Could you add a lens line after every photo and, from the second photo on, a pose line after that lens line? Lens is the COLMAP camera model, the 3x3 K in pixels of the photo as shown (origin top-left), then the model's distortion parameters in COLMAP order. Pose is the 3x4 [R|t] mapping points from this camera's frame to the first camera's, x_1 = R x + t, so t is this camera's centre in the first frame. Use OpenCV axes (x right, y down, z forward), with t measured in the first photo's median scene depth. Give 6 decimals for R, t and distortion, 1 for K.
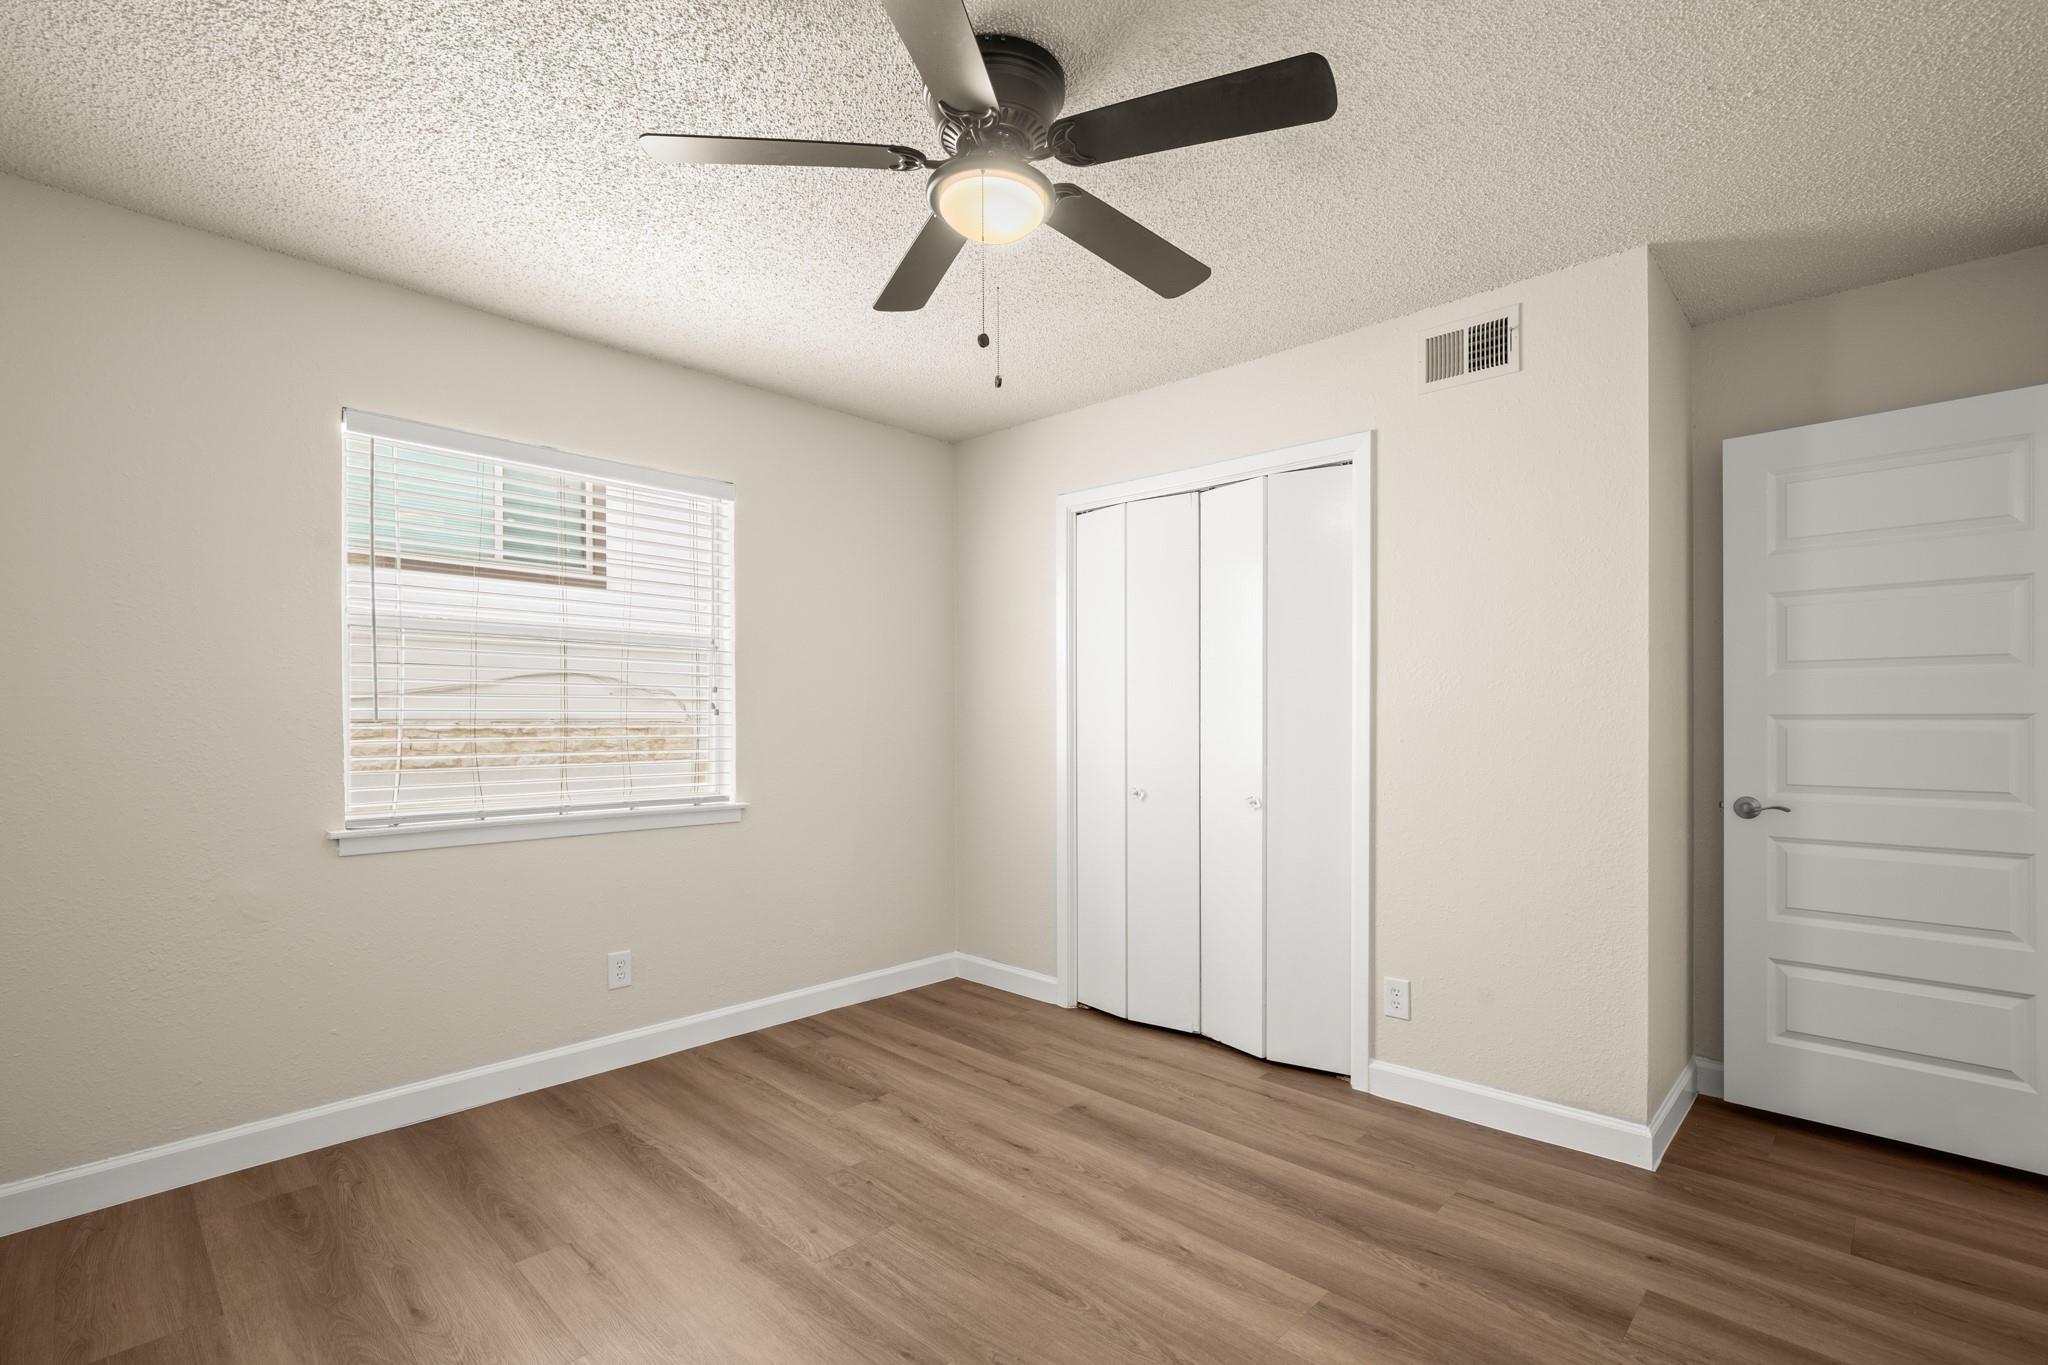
lens RADIAL K [[935.6, 0, 1035.3], [0, 935.6, 684.0], [0, 0, 1]] dist [-0.013383, 0.006817]
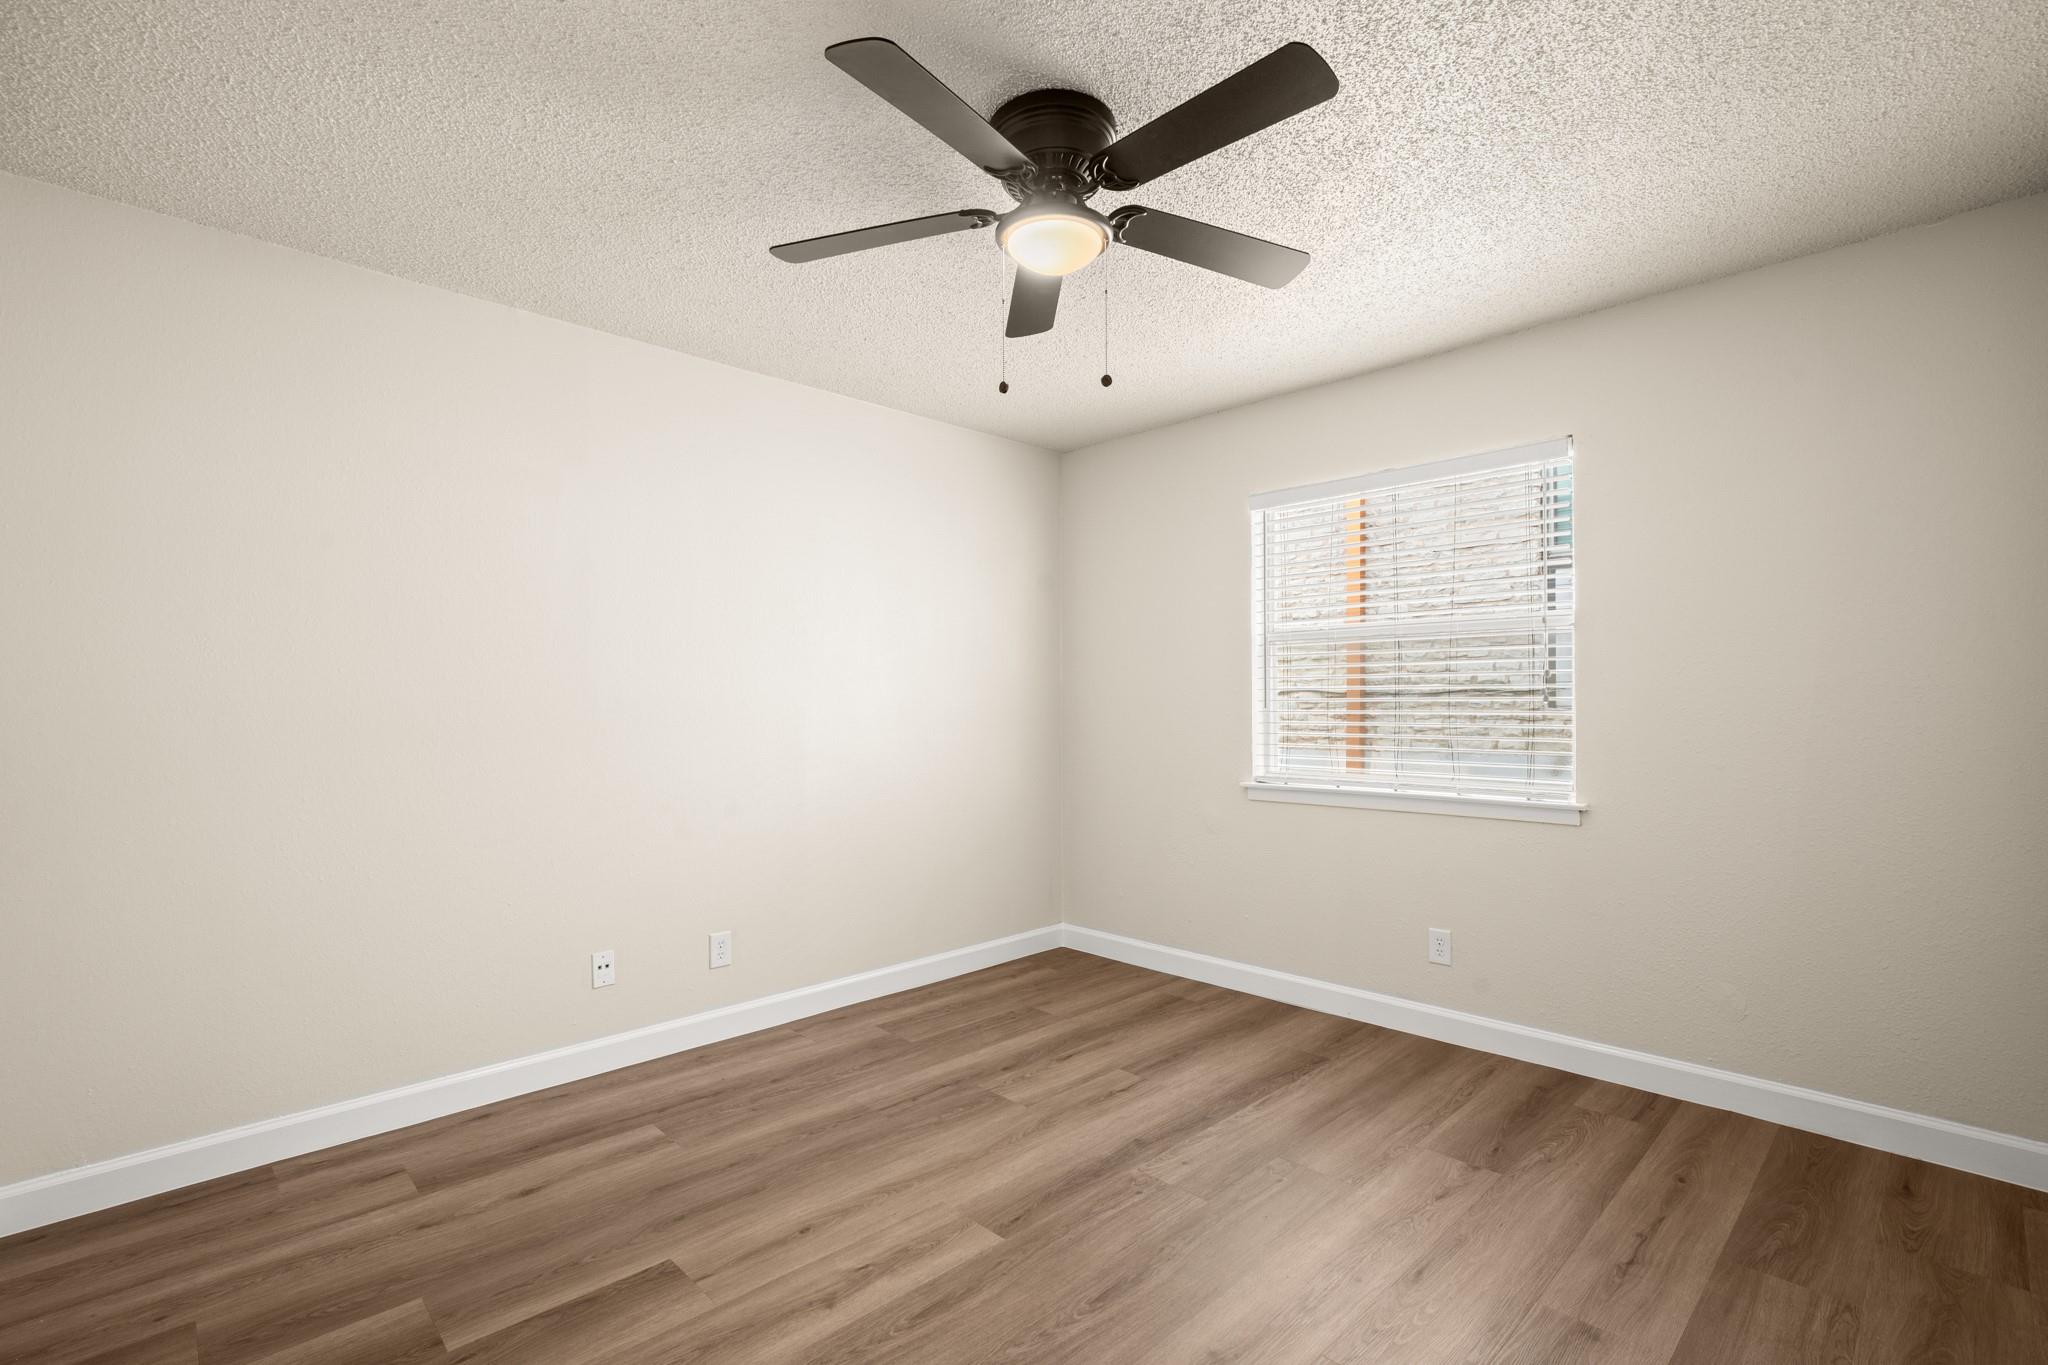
lens RADIAL K [[935.6, 0, 1035.3], [0, 935.6, 684.0], [0, 0, 1]] dist [-0.013383, 0.006817]
pose [[-0.042953, -0.023131, -0.998809, 0.648993], [0.042165, 0.998799, -0.024944, 0.021561], [0.998187, -0.043186, -0.041926, 0.635856]]
